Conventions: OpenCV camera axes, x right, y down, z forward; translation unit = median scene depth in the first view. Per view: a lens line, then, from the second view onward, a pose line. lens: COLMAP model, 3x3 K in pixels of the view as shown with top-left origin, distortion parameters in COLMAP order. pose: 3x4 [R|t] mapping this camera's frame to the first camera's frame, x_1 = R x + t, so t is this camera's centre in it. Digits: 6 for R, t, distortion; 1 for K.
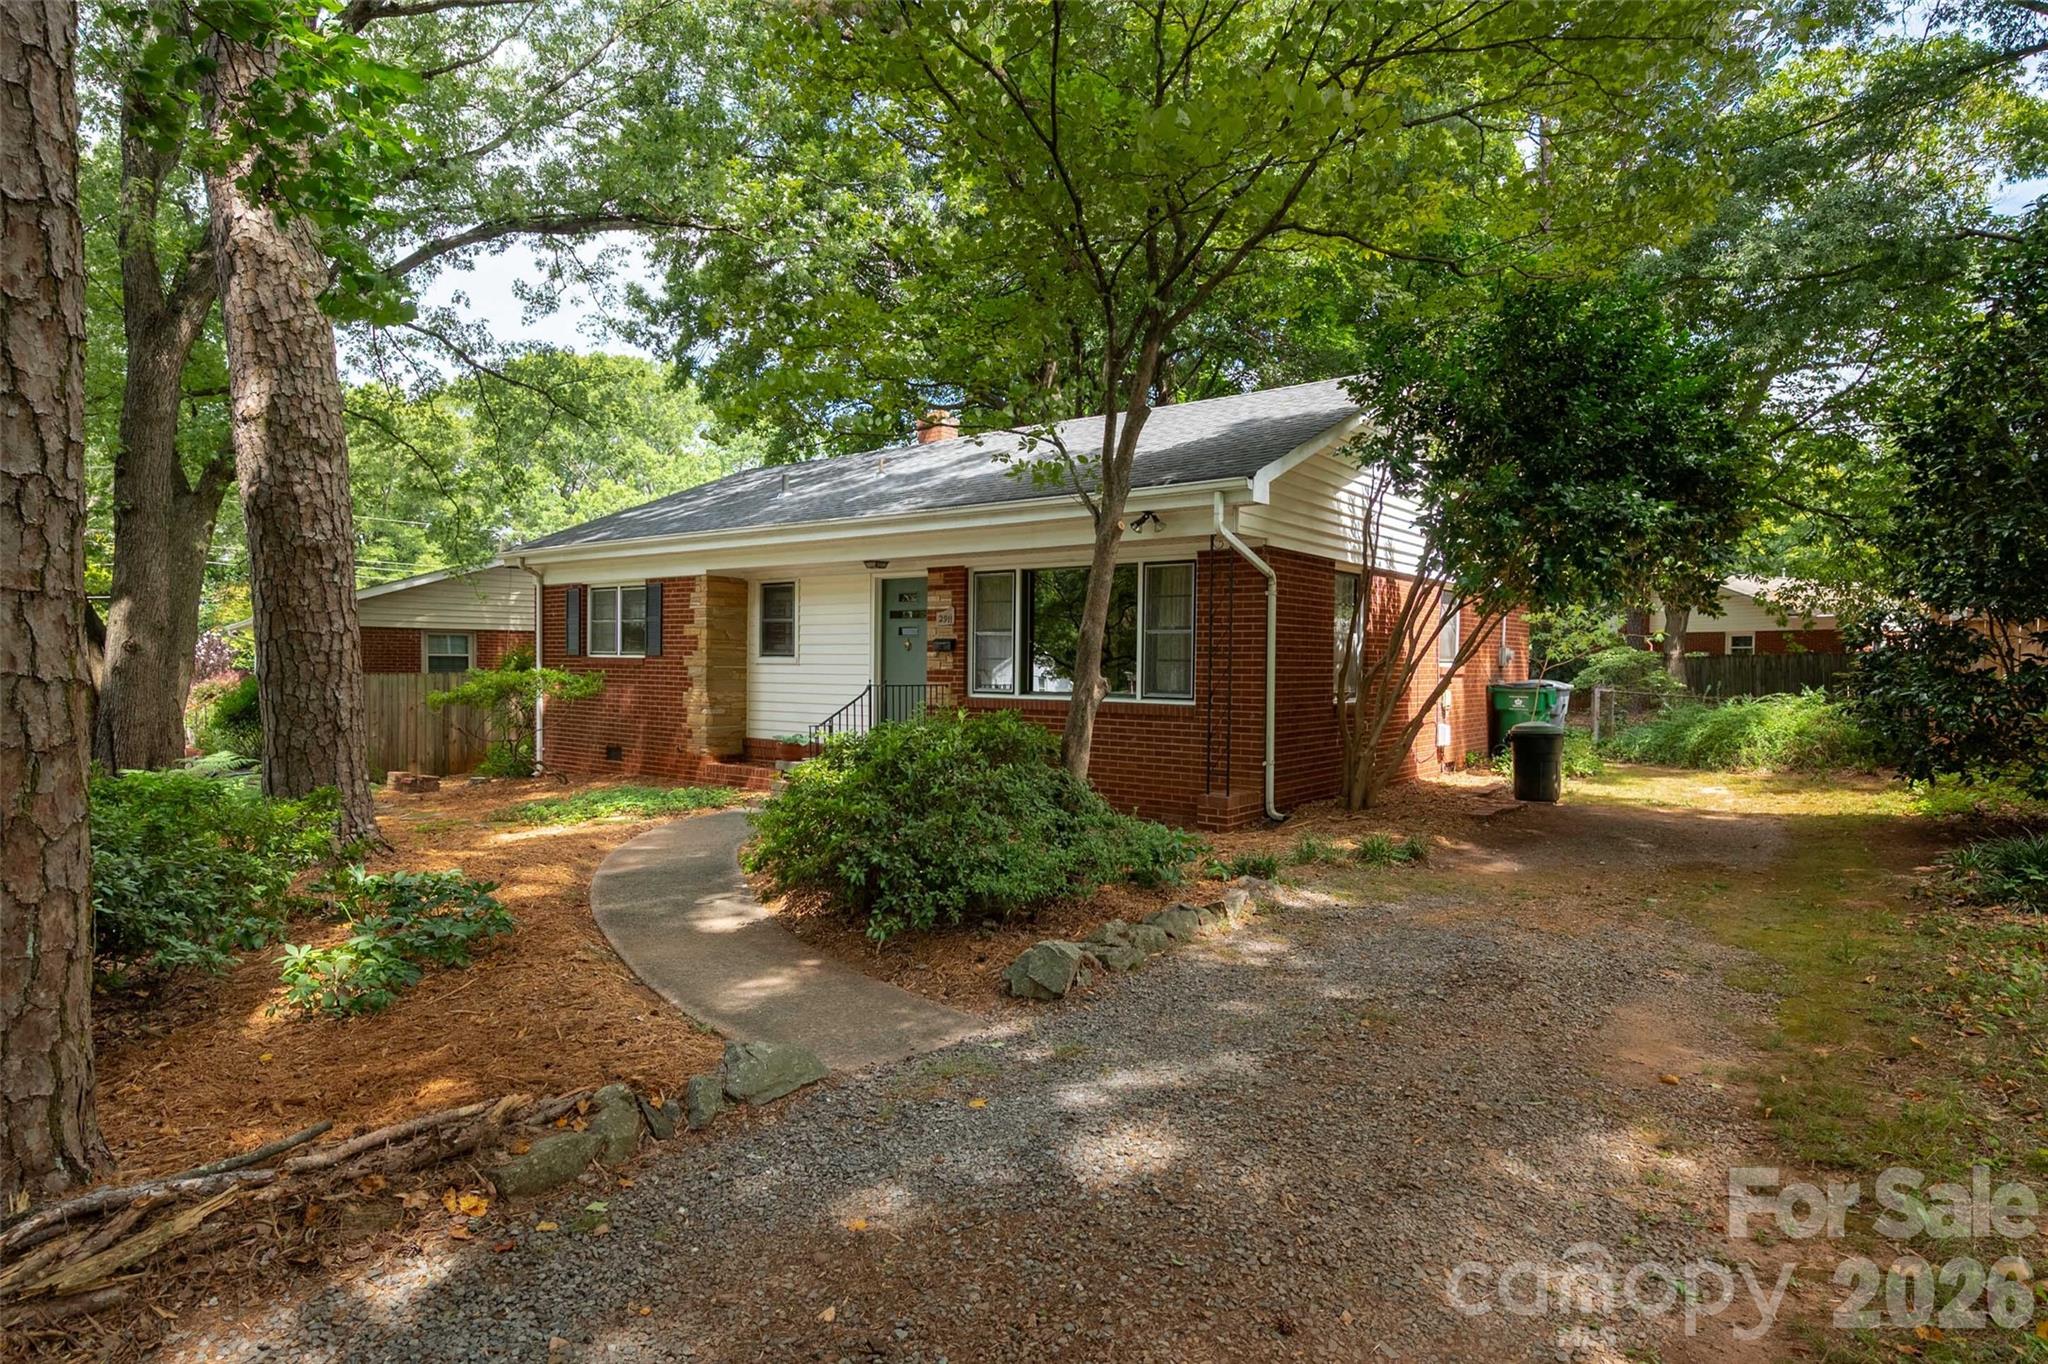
lens RADIAL K [[1118.0, 0, 1024.0], [0, 1118.0, 682.0], [0, 0, 1]] dist [-0.000447, -0.000027]
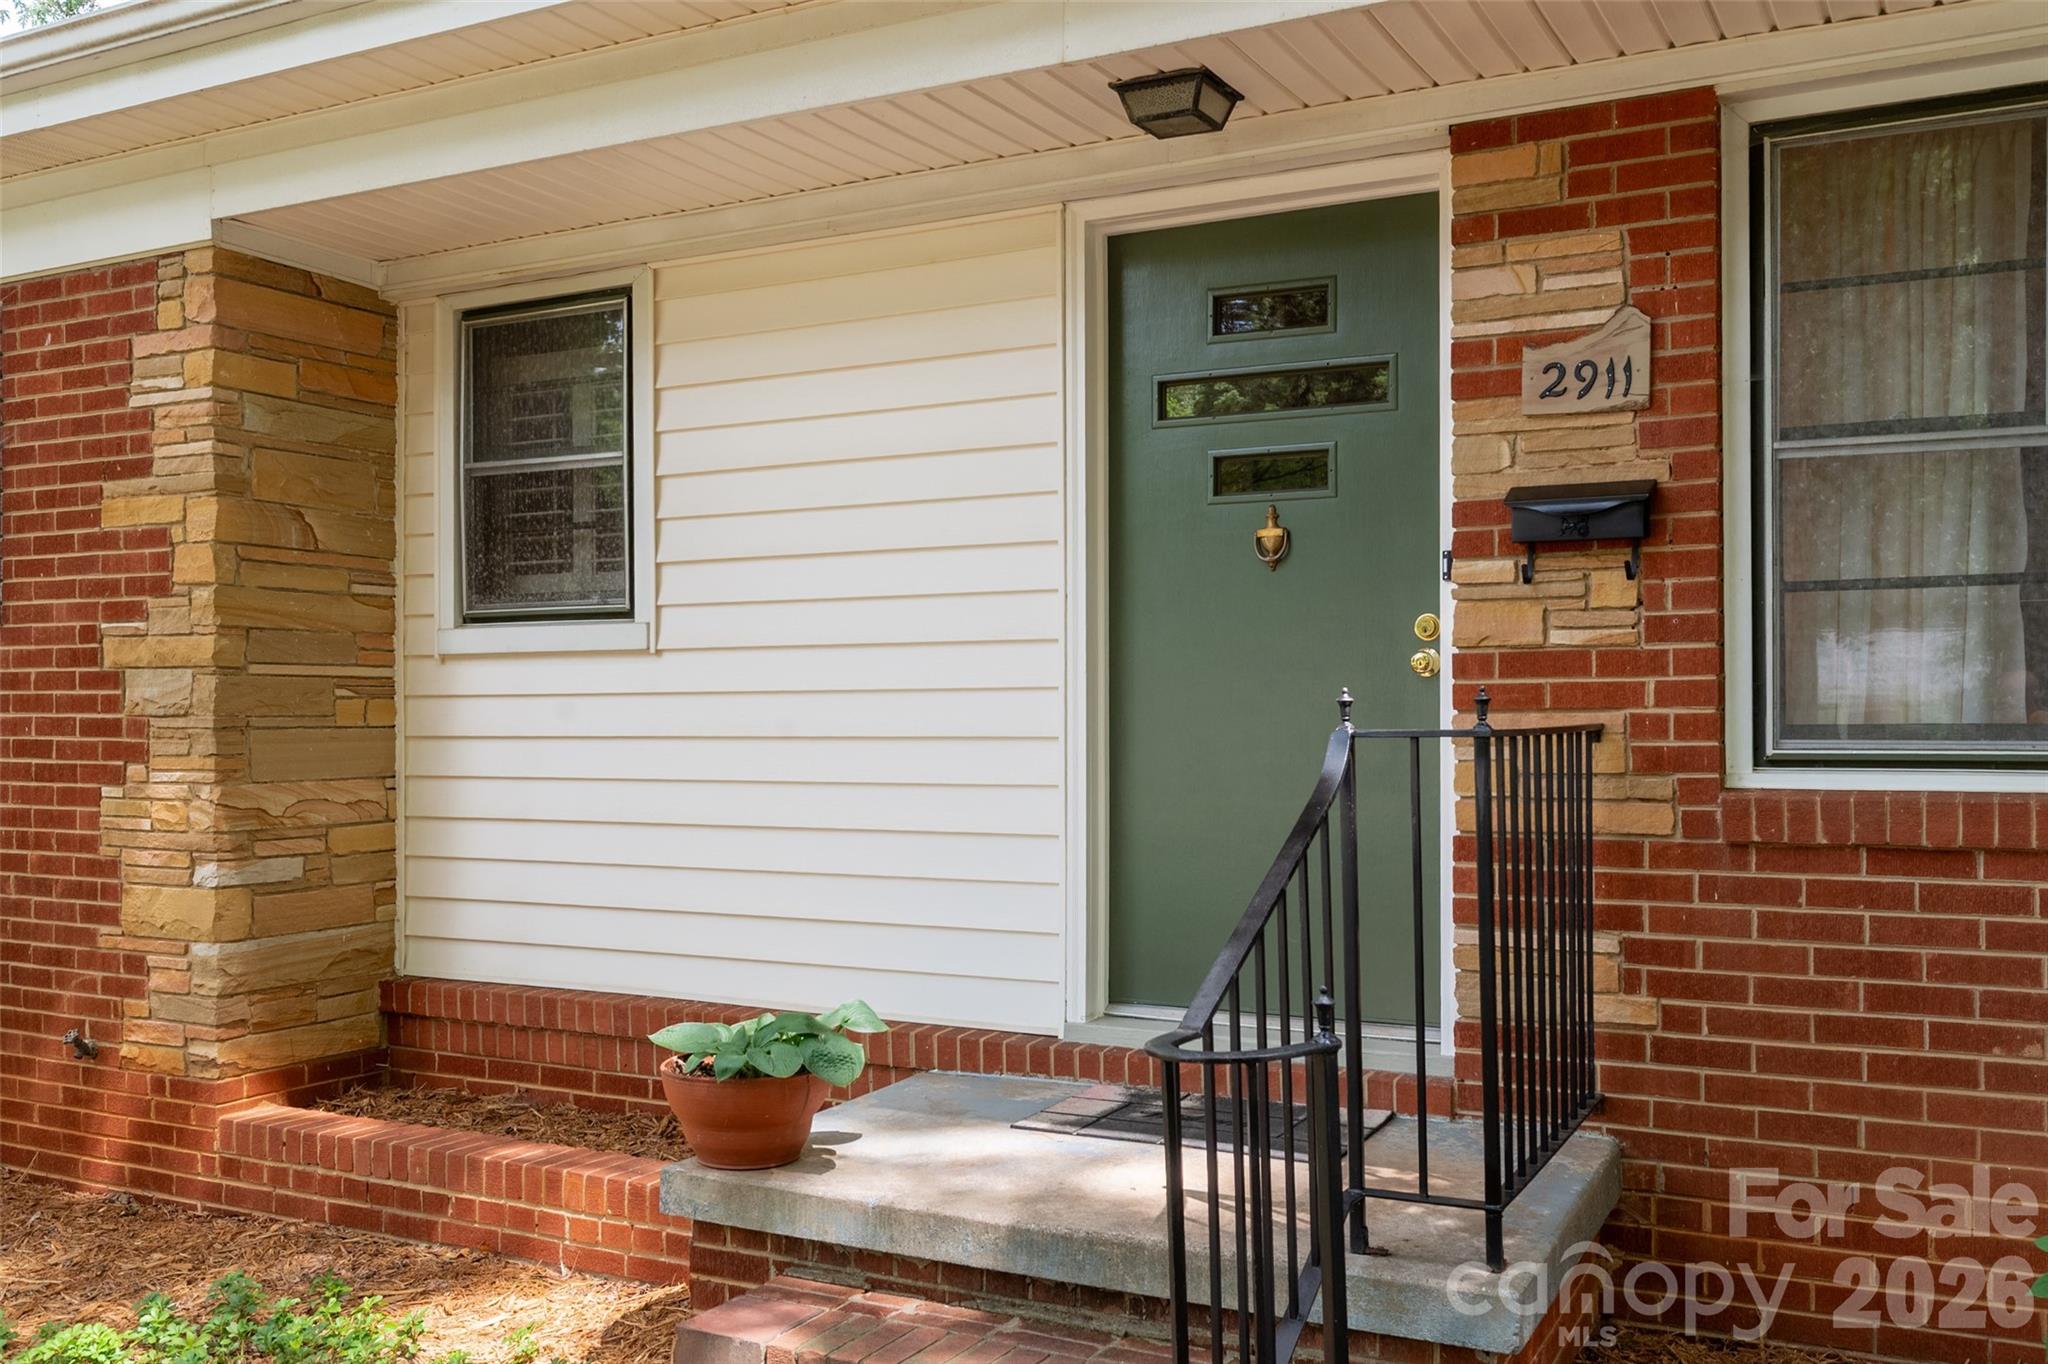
lens RADIAL K [[1857.4, 0, 1024.0], [0, 1857.4, 682.0], [0, 0, 1]] dist [0.006578, 0.003417]
pose [[0.985182, -0.015007, 0.170854, -0.191143], [0.019339, 0.999532, -0.023720, 0.000535], [-0.170418, 0.026673, 0.985011, 0.616808]]
